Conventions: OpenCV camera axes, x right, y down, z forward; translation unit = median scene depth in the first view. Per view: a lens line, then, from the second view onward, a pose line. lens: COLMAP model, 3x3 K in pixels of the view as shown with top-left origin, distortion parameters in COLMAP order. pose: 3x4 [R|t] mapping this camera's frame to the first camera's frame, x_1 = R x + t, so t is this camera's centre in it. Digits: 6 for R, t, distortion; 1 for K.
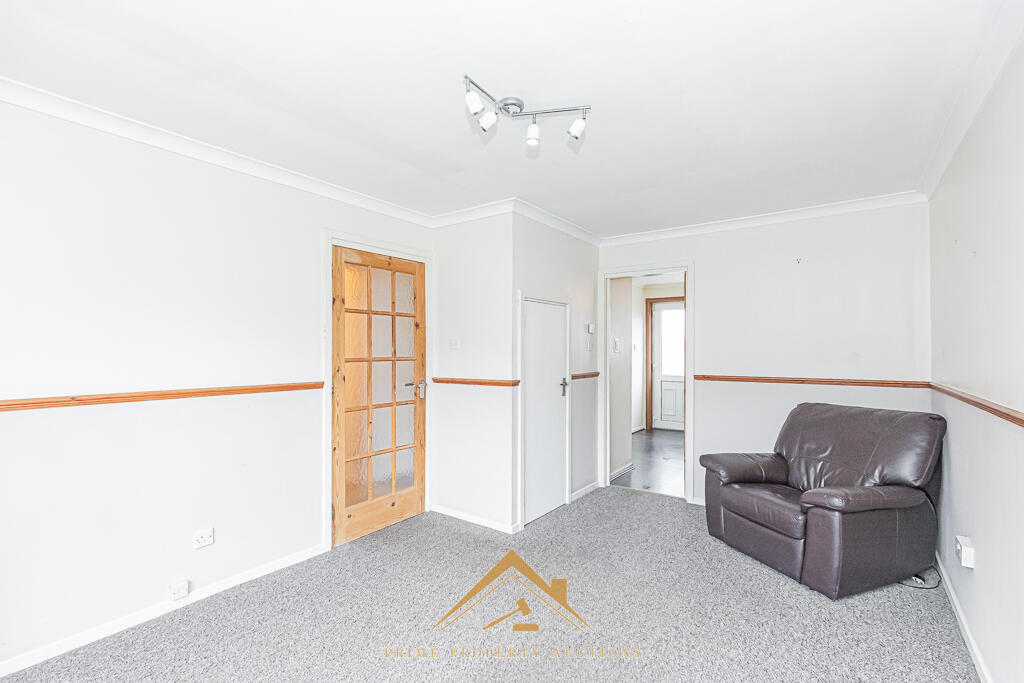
lens RADIAL K [[462.3, 0, 511.5], [0, 462.3, 354.3], [0, 0, 1]] dist [0.004960, 0.000360]
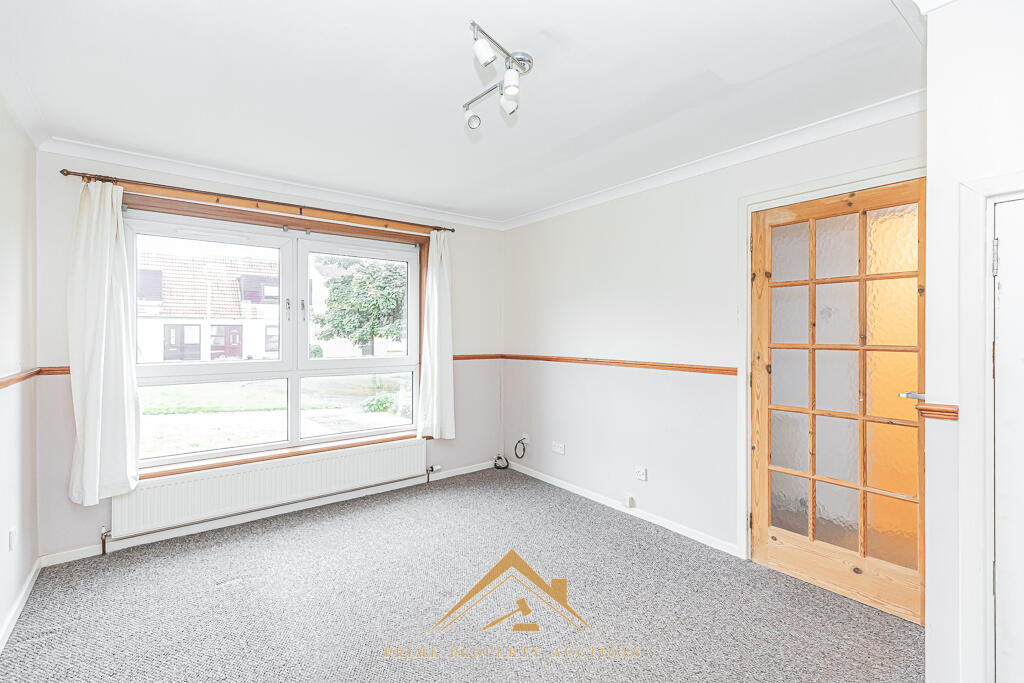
lens RADIAL K [[458.5, 0, 513.6], [0, 458.5, 334.7], [0, 0, 1]] dist [0.002186, 0.000255]
pose [[-0.283900, 0.006667, -0.958831, 0.562691], [-0.007731, 0.999927, 0.009242, -0.011085], [0.958823, 0.010036, -0.283828, 0.808001]]
